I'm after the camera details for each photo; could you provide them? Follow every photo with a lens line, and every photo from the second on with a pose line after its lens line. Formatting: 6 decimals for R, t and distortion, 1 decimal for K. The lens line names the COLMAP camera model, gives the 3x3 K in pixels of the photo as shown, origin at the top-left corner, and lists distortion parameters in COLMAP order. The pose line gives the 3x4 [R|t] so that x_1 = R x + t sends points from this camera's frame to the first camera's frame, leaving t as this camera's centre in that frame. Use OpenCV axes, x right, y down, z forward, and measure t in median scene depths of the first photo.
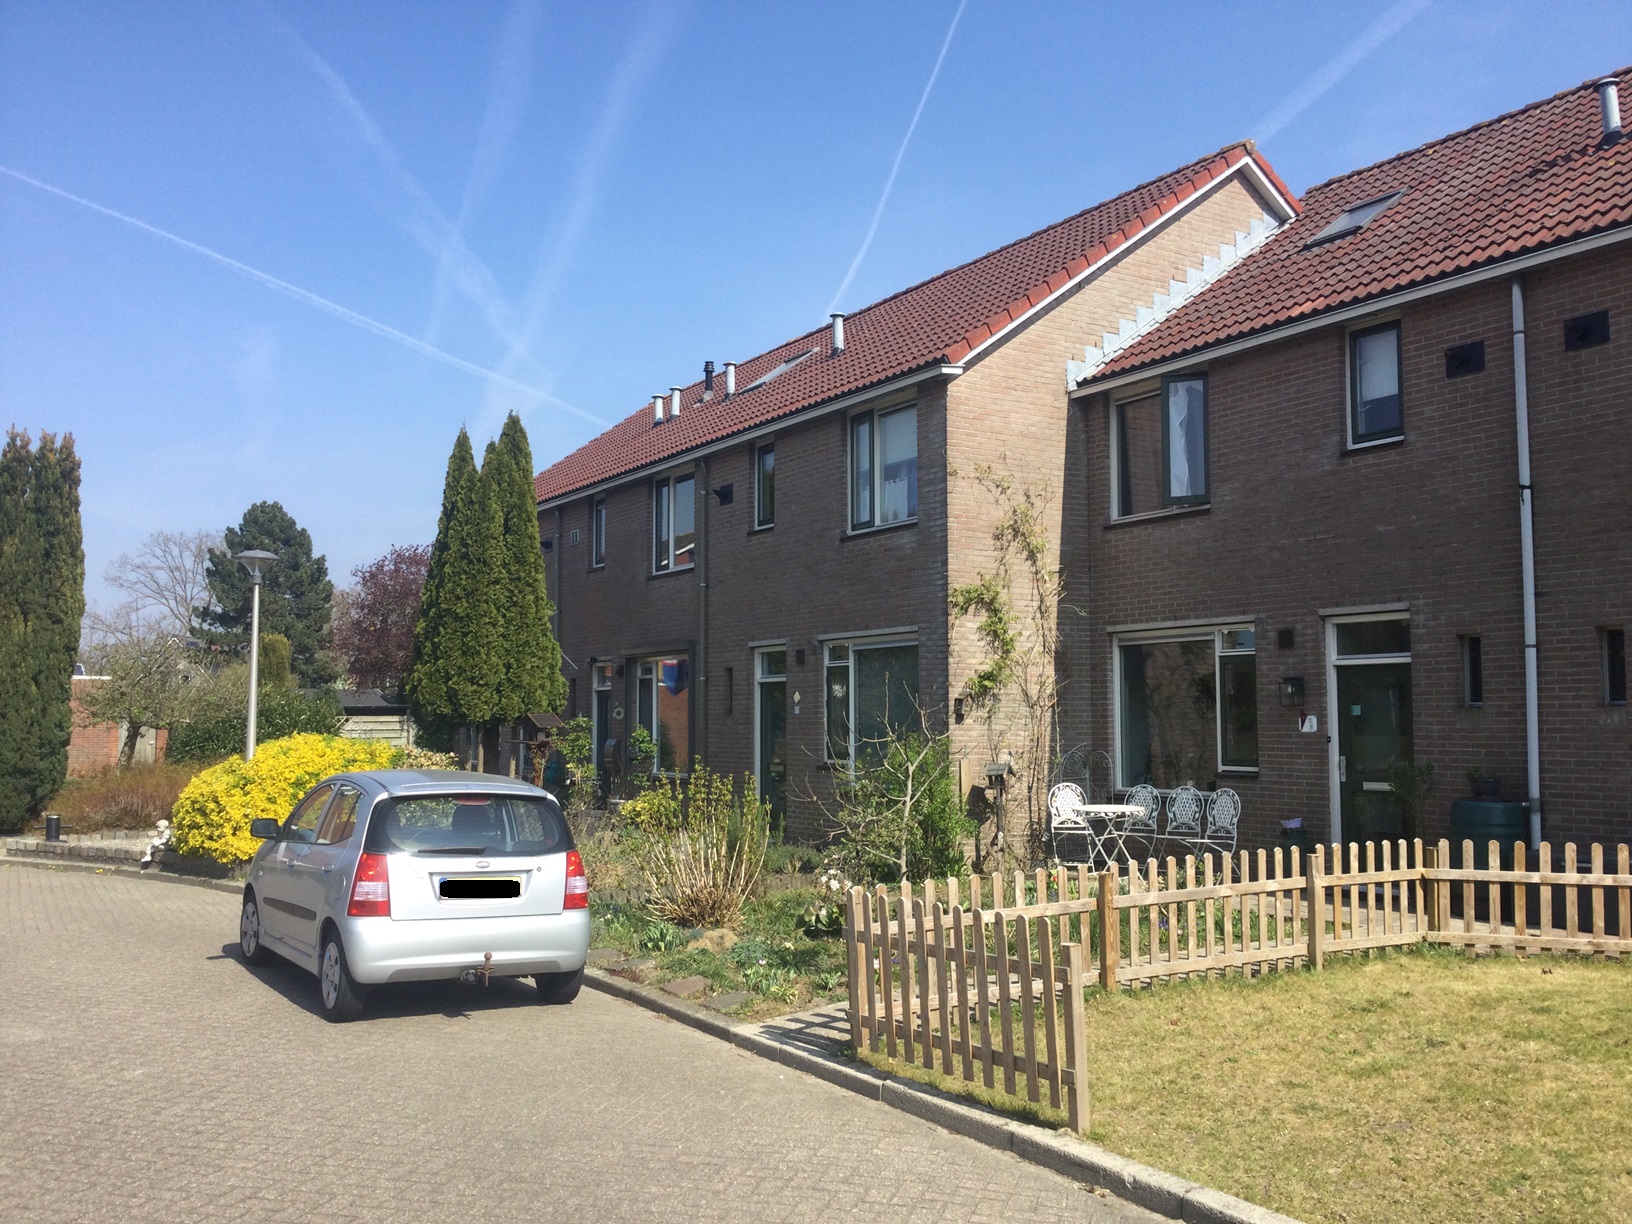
lens RADIAL K [[1433.7, 0, 763.2], [0, 1433.7, 613.3], [0, 0, 1]] dist [0.002426, 0.002560]
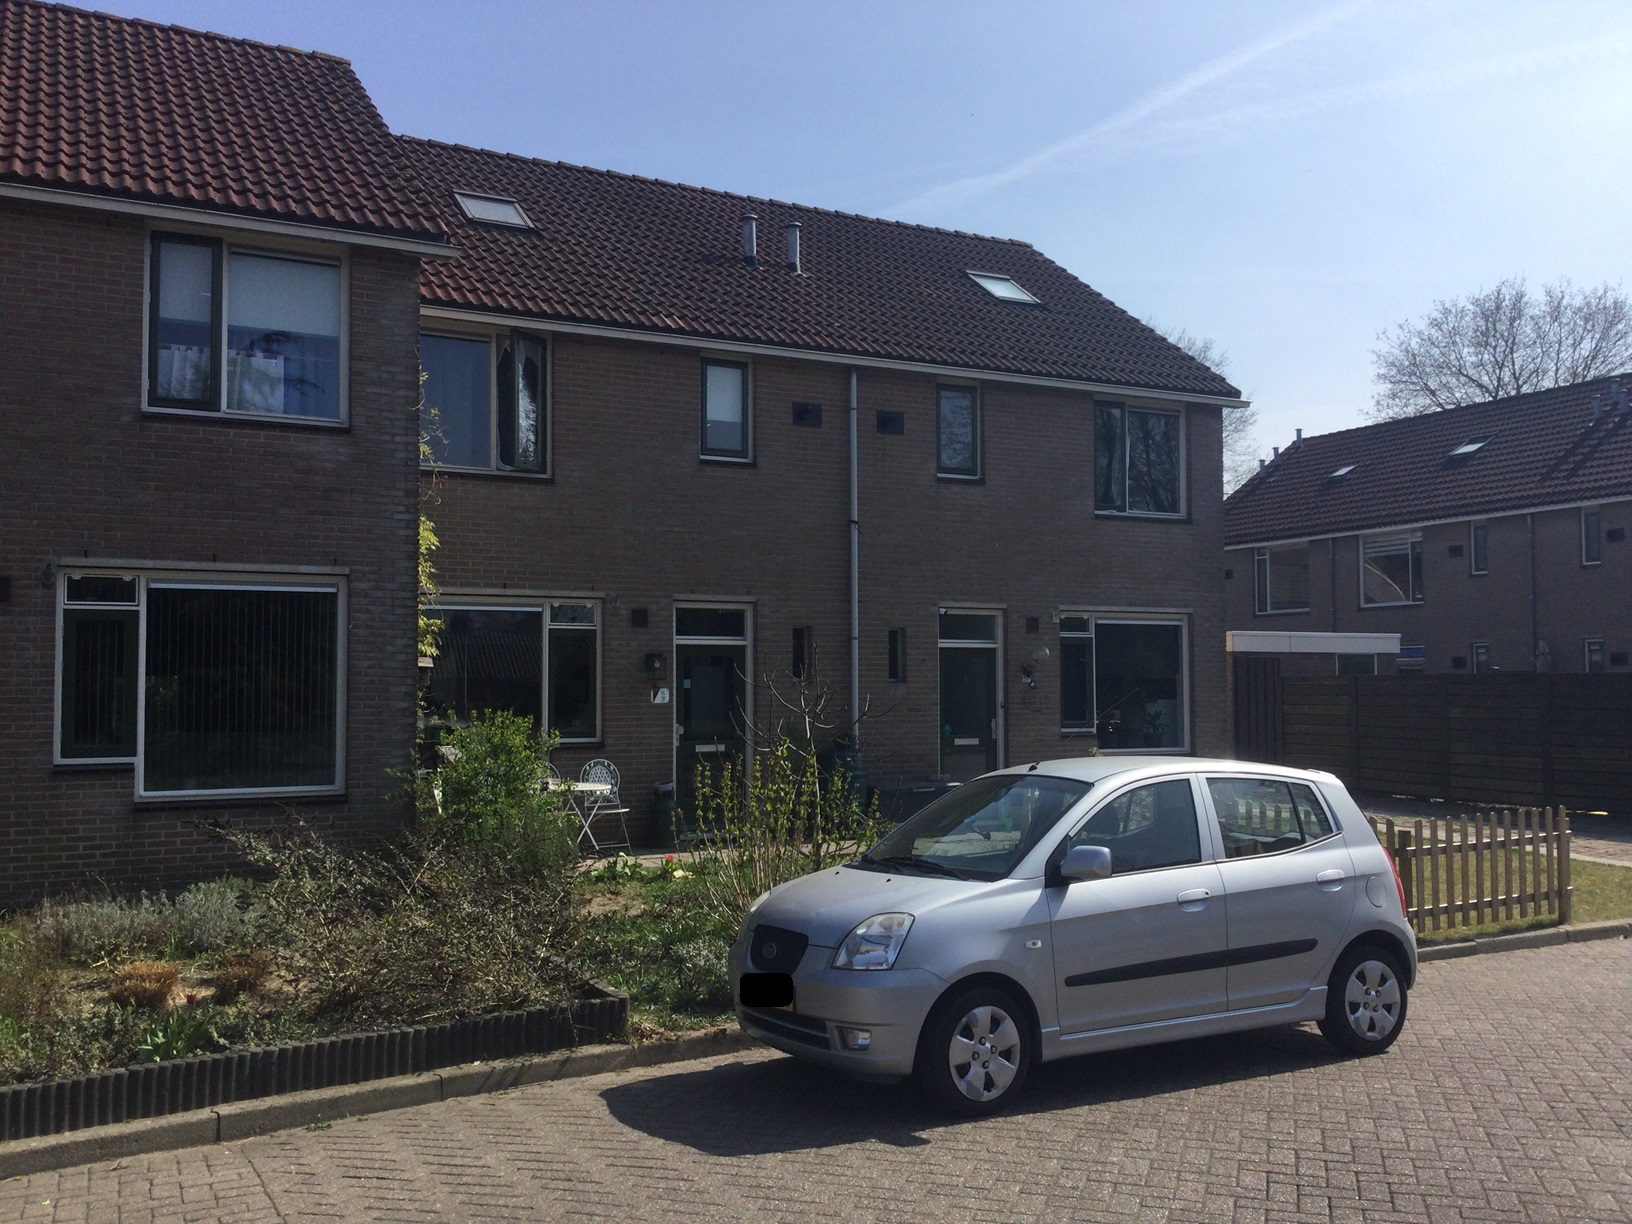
lens RADIAL K [[1476.6, 0, 816.0], [0, 1476.6, 612.0], [0, 0, 1]] dist [0.112288, -0.220344]
pose [[0.046151, 0.053689, 0.997491, -0.776834], [-0.071845, 0.996147, -0.050293, 0.062849], [-0.996347, -0.069344, 0.049831, 0.848045]]
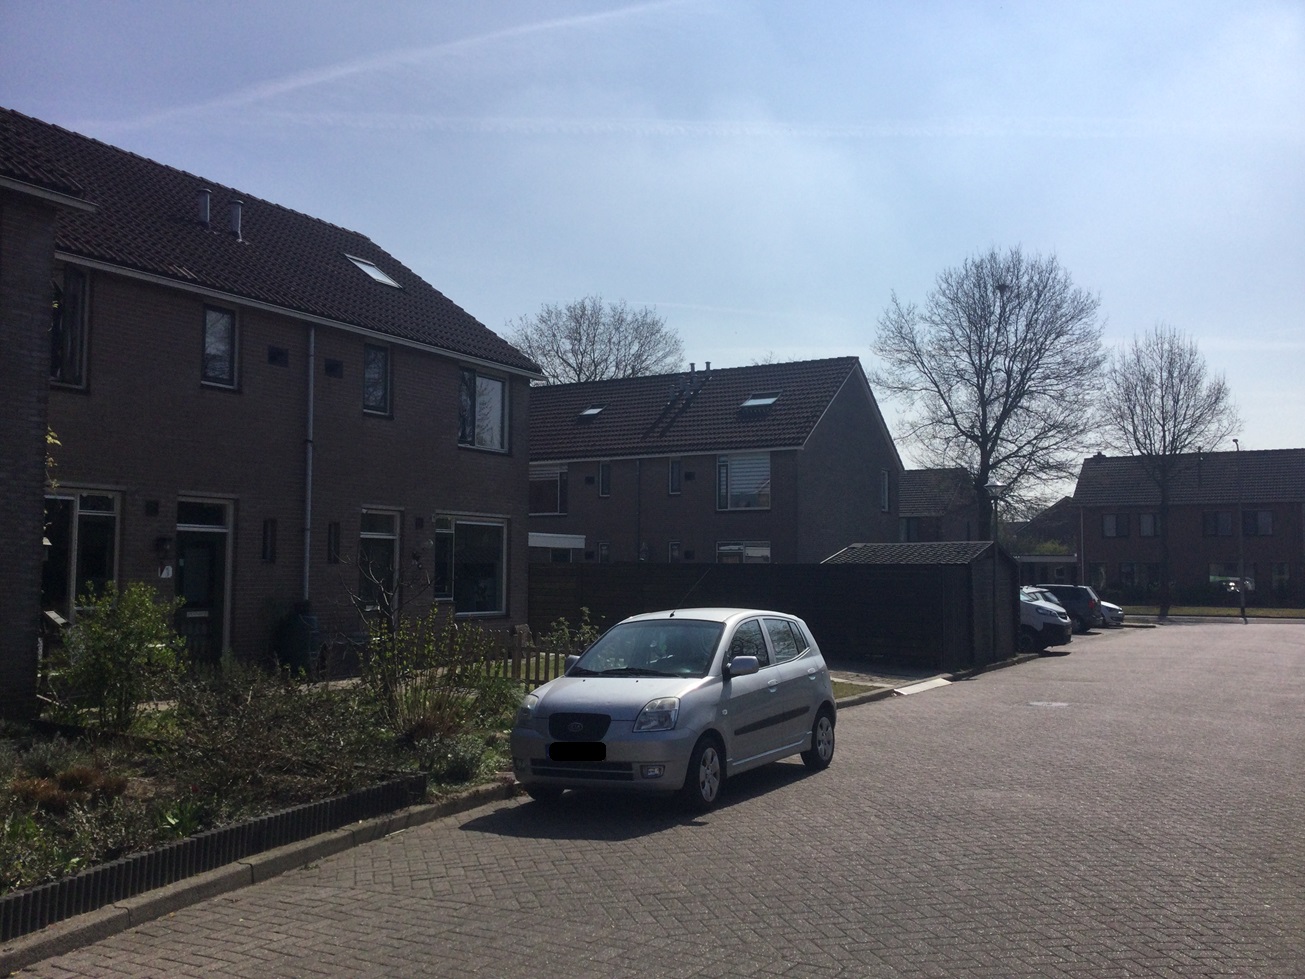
lens RADIAL K [[1180.8, 0, 652.5], [0, 1180.8, 489.5], [0, 0, 1]] dist [0.112288, -0.220344]
pose [[-0.494194, 0.060383, 0.867252, -0.867151], [-0.072078, 0.991304, -0.110094, 0.093485], [-0.866358, -0.116918, -0.485545, 1.189977]]
